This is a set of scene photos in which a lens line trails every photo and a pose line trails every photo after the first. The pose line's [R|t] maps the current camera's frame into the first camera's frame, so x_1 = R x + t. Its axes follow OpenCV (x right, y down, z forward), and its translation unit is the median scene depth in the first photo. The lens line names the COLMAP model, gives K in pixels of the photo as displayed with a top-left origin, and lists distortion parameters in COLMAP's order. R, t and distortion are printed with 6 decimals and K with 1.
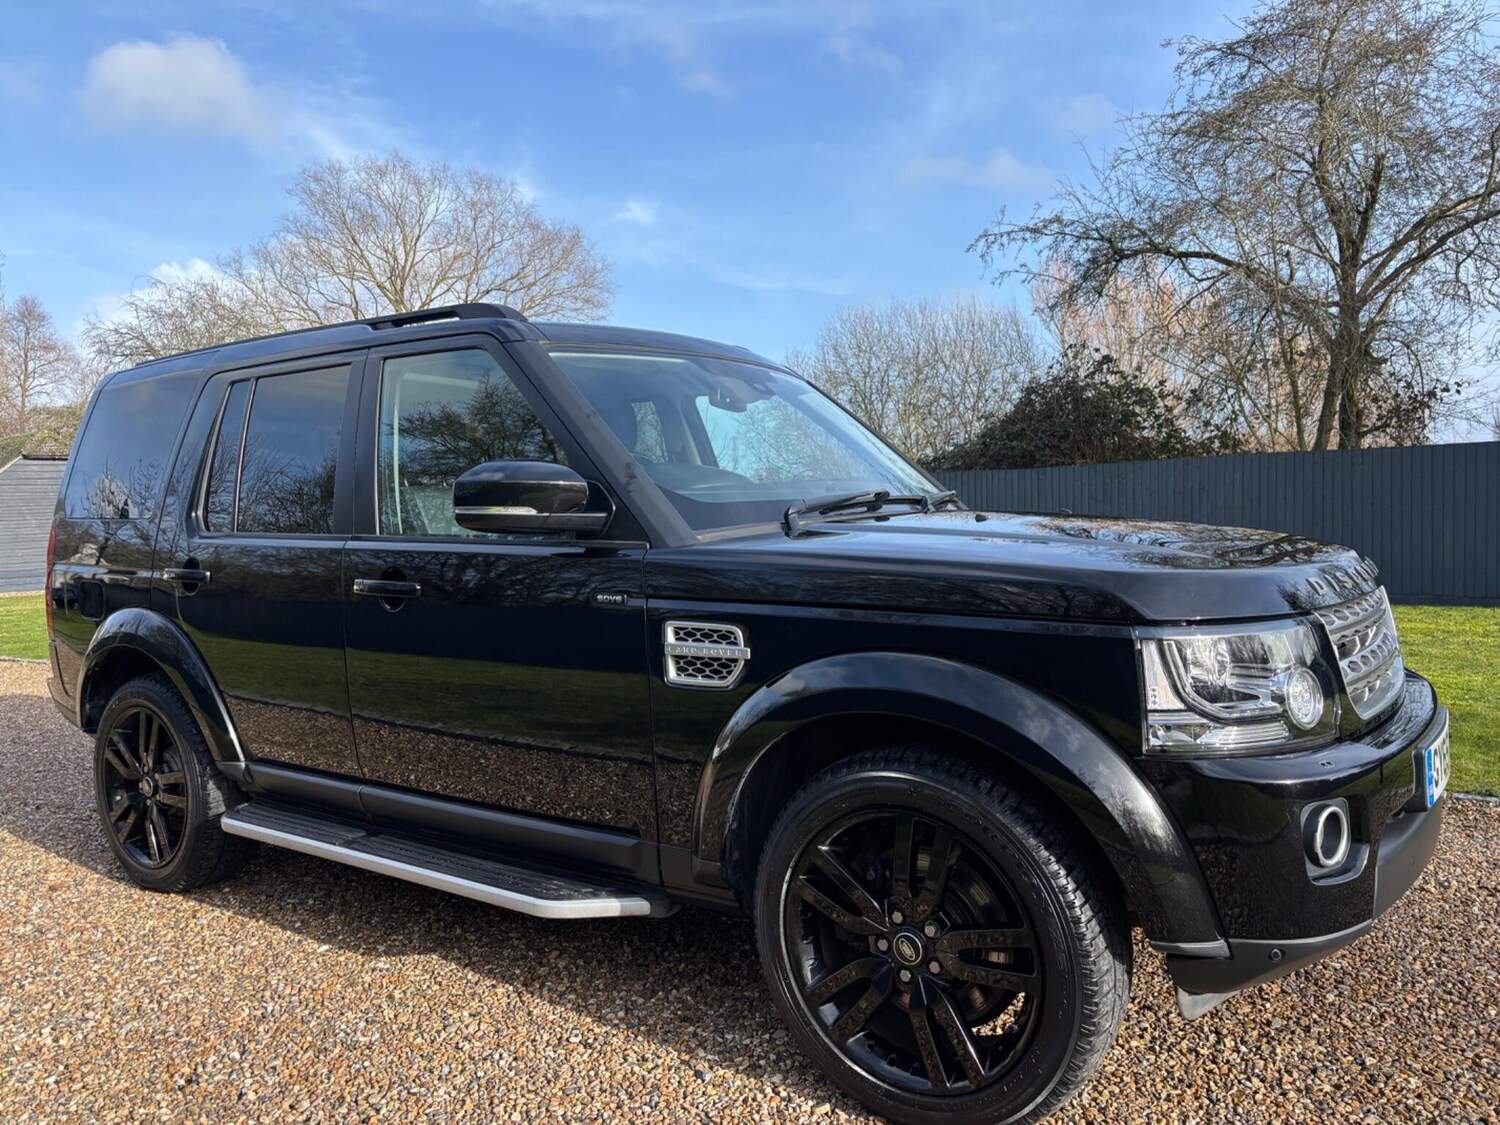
lens RADIAL K [[1140.9, 0, 736.5], [0, 1140.9, 561.9], [0, 0, 1]] dist [0.045654, -0.058206]
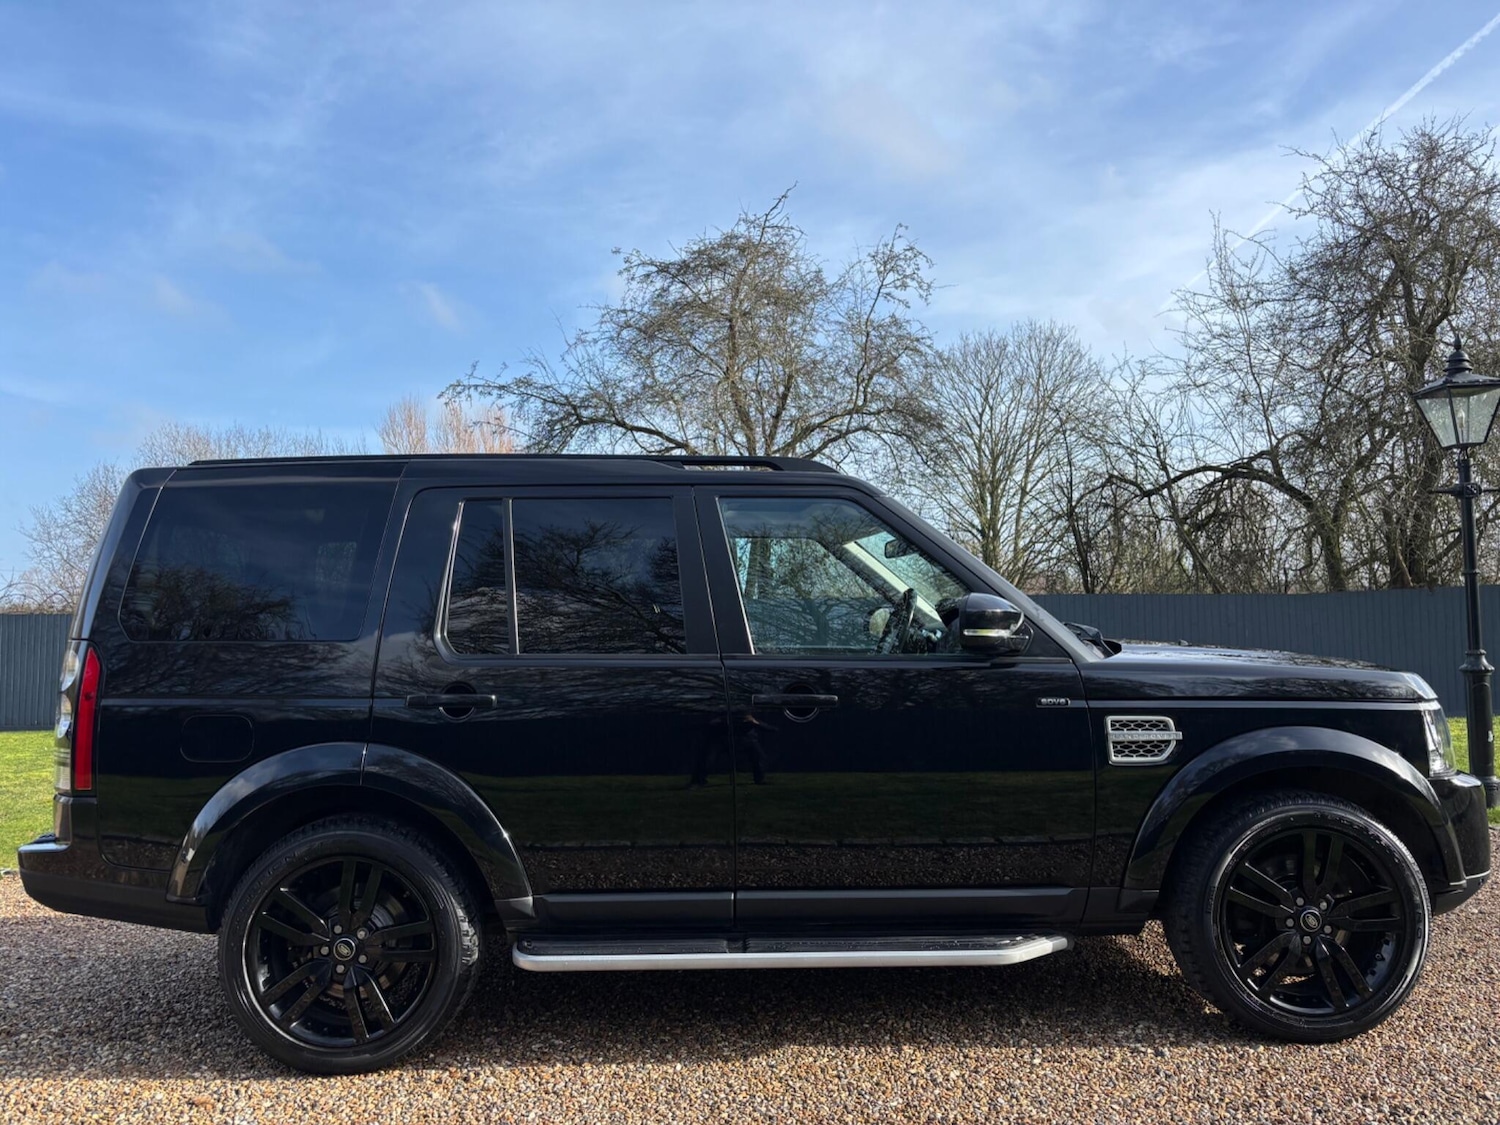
lens RADIAL K [[1139.1, 0, 750.0], [0, 1139.1, 562.5], [0, 0, 1]] dist [0.048477, -0.053598]
pose [[0.798806, 0.051980, 0.599339, -0.810392], [0.021273, 0.993196, -0.114492, 0.010958], [-0.601212, 0.104207, 0.792266, 0.100399]]
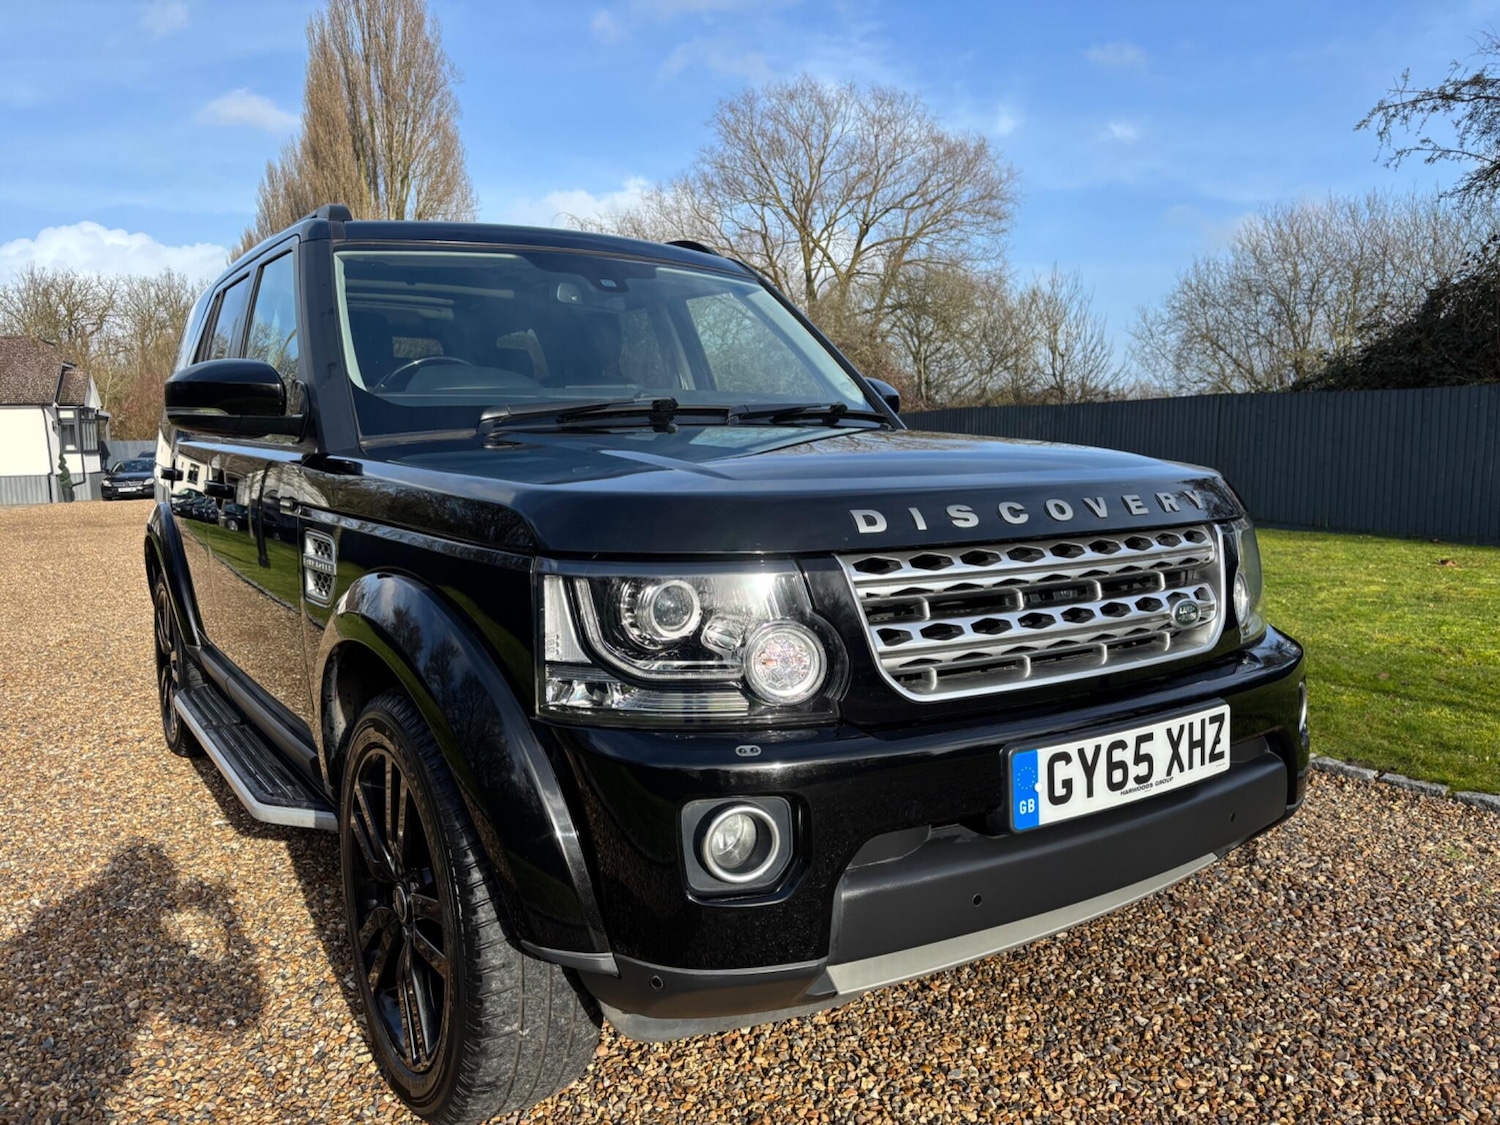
lens RADIAL K [[1140.5, 0, 735.5], [0, 1140.5, 563.1], [0, 0, 1]] dist [0.031916, -0.041691]
pose [[0.933829, 0.056905, -0.353165, 0.393234], [-0.032763, 0.996722, 0.073970, -0.002495], [0.356216, -0.057504, 0.932632, 0.153099]]
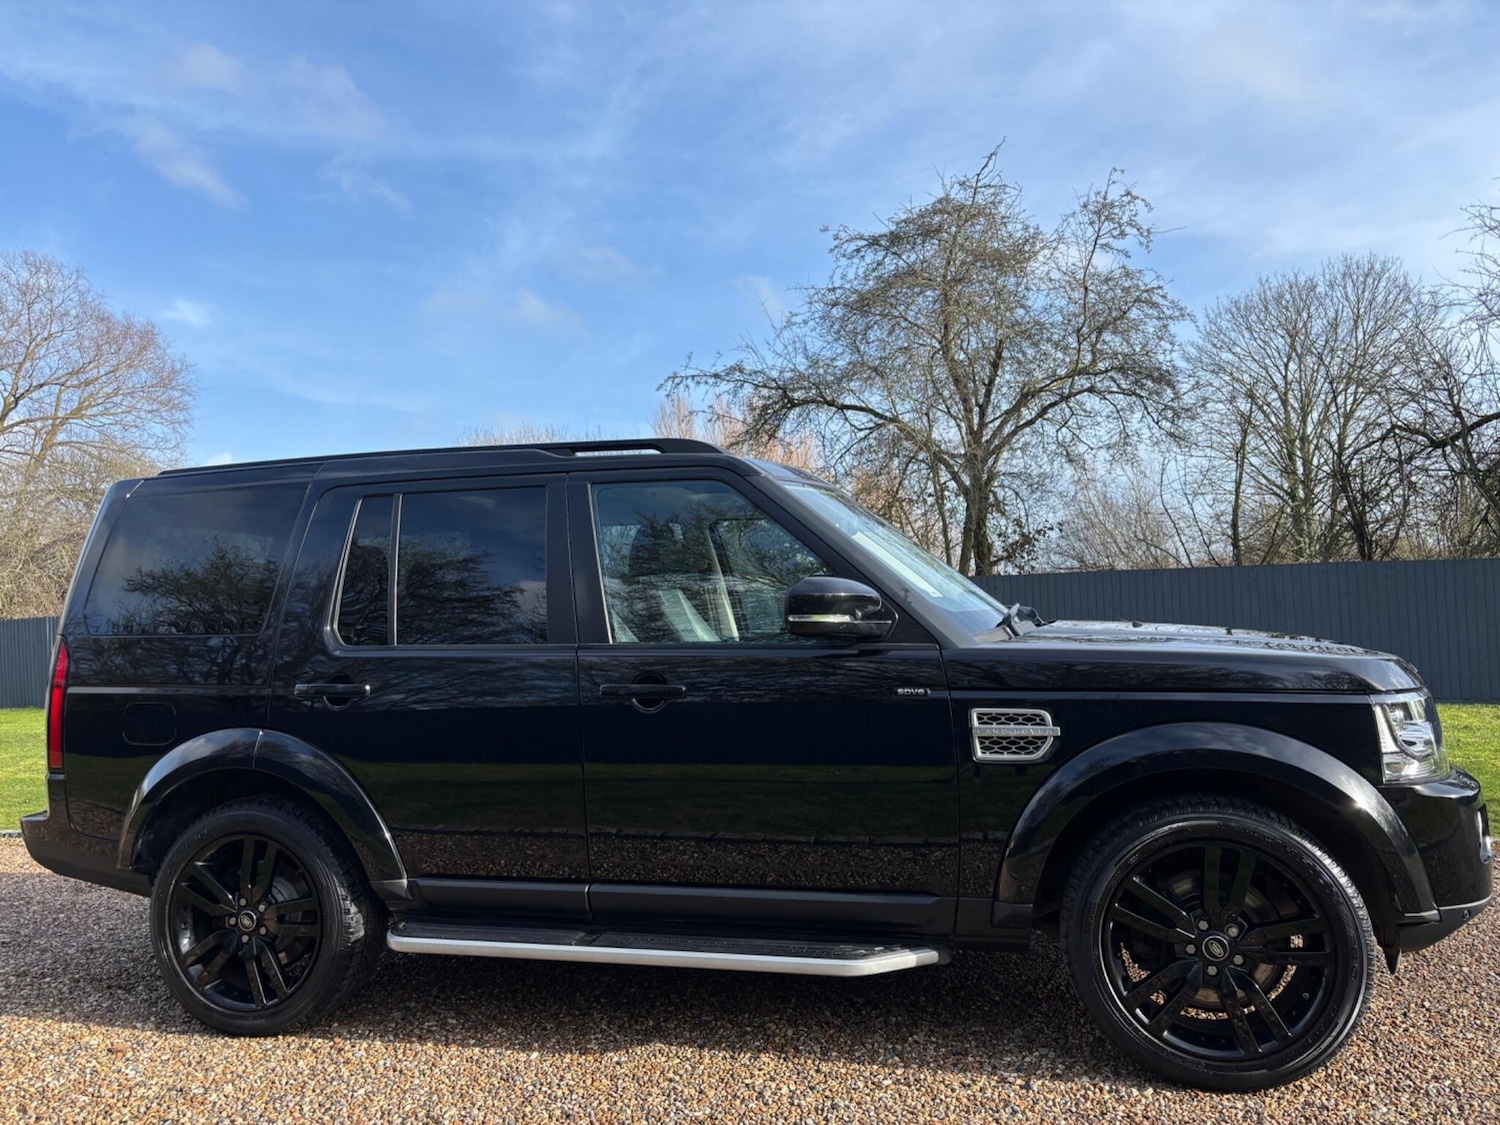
lens RADIAL K [[1139.1, 0, 750.0], [0, 1139.1, 562.5], [0, 0, 1]] dist [0.048477, -0.053598]
pose [[0.928790, 0.017054, 0.370213, -0.488210], [0.022013, 0.994638, -0.101045, 0.009267], [-0.369952, 0.102000, 0.923435, -0.041901]]
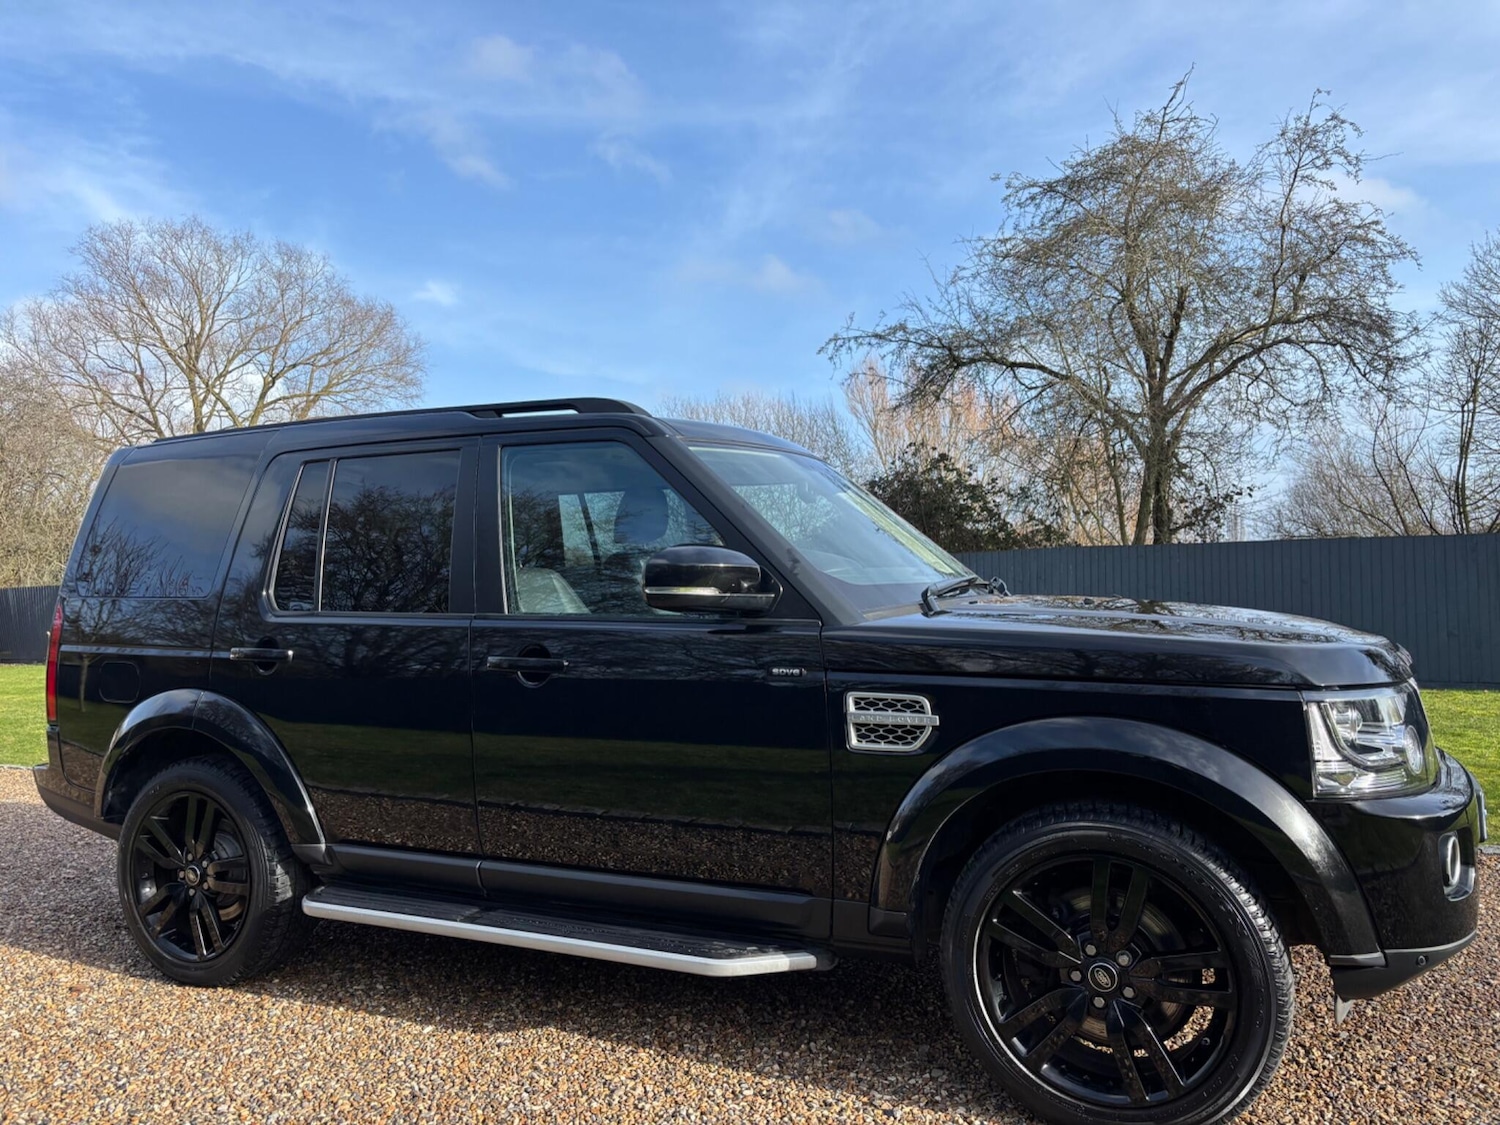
lens RADIAL K [[1139.1, 0, 750.0], [0, 1139.1, 562.5], [0, 0, 1]] dist [0.048477, -0.053598]
pose [[0.982462, 0.013881, 0.185944, -0.238576], [-0.000173, 0.997293, -0.073535, 0.004879], [-0.186461, 0.072214, 0.979805, -0.049893]]
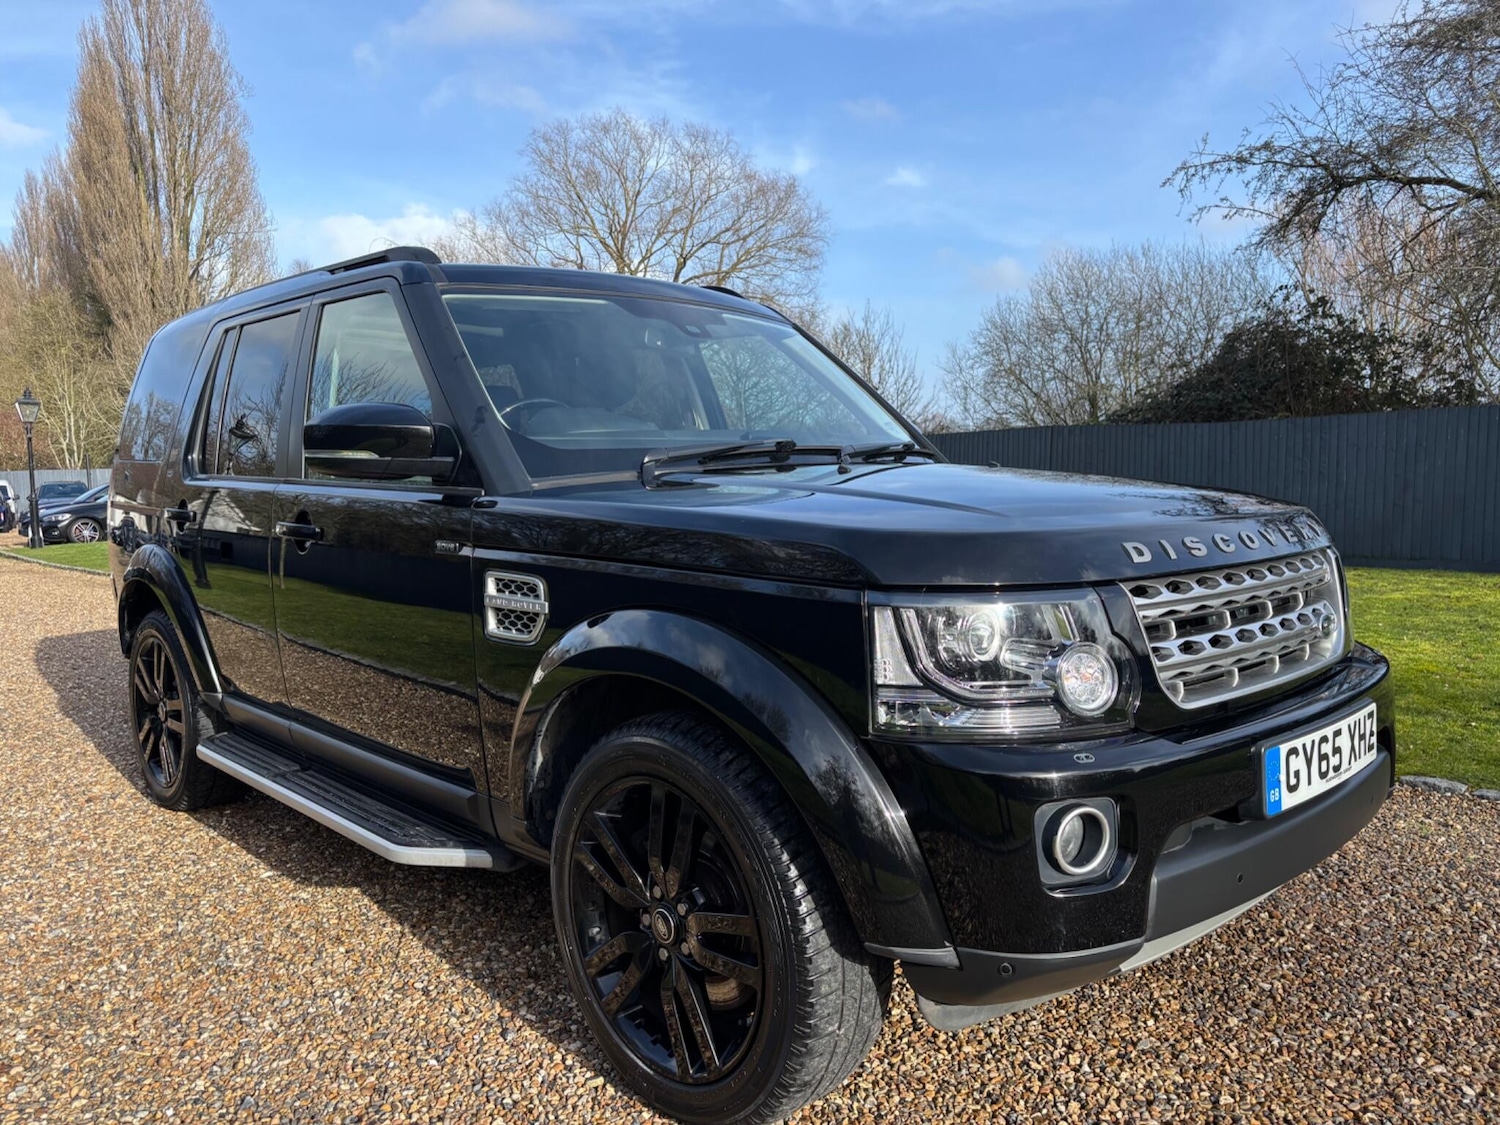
lens RADIAL K [[1137.4, 0, 742.4], [0, 1137.4, 562.8], [0, 0, 1]] dist [0.053693, -0.067979]
pose [[0.981671, 0.028844, -0.188386, 0.219064], [-0.020851, 0.998802, 0.044275, -0.001923], [0.189438, -0.039535, 0.981097, 0.059677]]
